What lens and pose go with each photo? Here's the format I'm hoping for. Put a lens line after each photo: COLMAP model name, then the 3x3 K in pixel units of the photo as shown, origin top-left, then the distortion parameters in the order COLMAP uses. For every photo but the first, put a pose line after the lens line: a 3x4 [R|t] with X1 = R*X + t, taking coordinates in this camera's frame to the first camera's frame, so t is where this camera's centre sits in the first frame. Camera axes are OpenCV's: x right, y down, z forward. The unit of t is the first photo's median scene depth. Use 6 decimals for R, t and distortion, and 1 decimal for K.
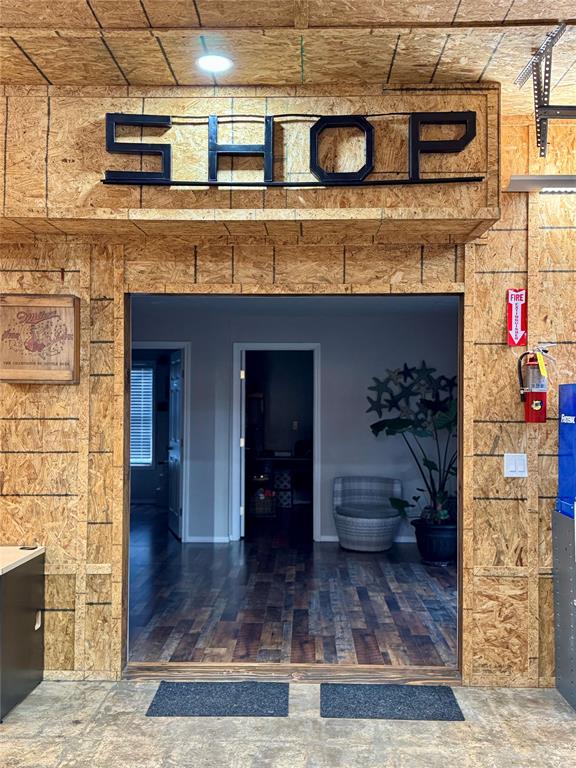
lens RADIAL K [[800.3, 0, 295.5], [0, 800.3, 395.2], [0, 0, 1]] dist [0.060459, 0.000000]
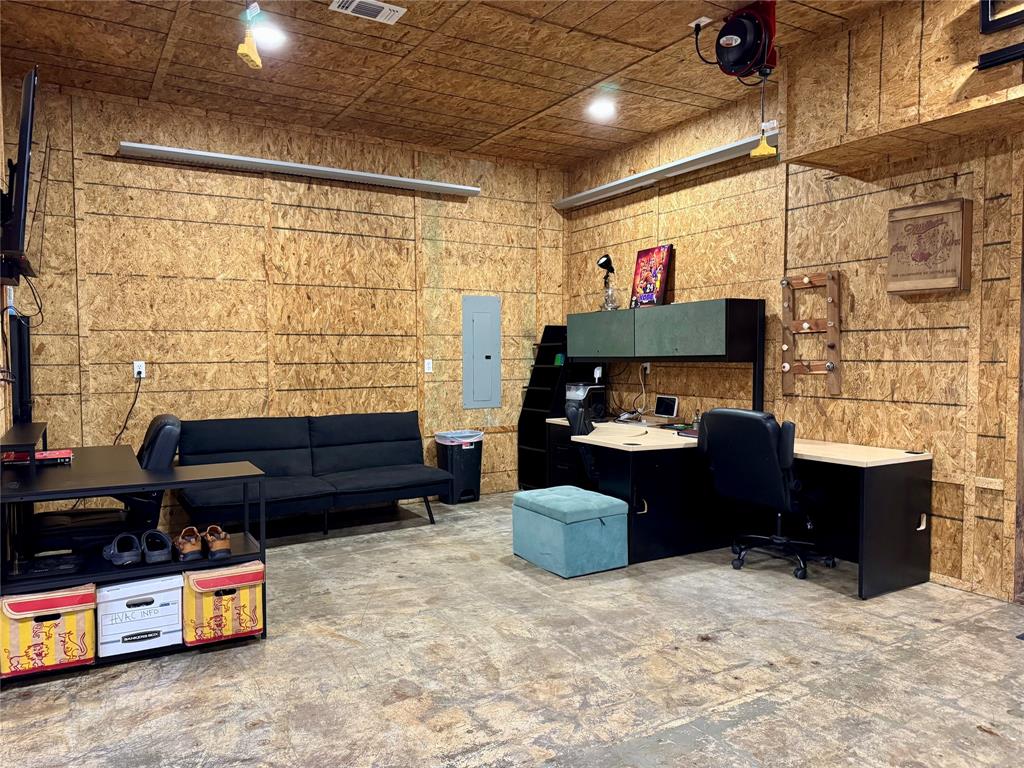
lens RADIAL K [[720.5, 0, 514.5], [0, 720.5, 387.0], [0, 0, 1]] dist [0.044076, -0.049135]
pose [[0.540062, 0.031287, -0.841043, 0.176514], [0.020997, 0.998497, 0.050627, 0.046707], [0.841363, -0.045001, 0.538594, 0.067005]]
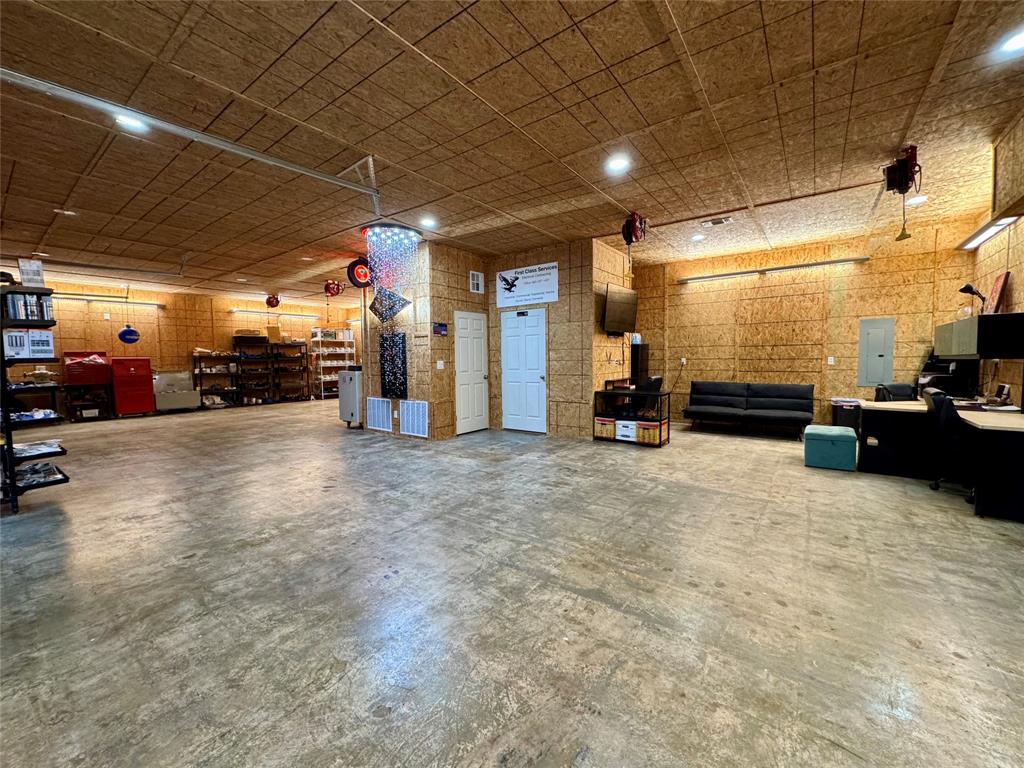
lens RADIAL K [[408.2, 0, 514.4], [0, 408.2, 379.3], [0, 0, 1]] dist [0.000844, 0.000110]
pose [[-0.570911, 0.042471, -0.819913, 0.737971], [0.022354, 0.999095, 0.036187, 0.061499], [0.820708, 0.002331, -0.571344, 0.602469]]
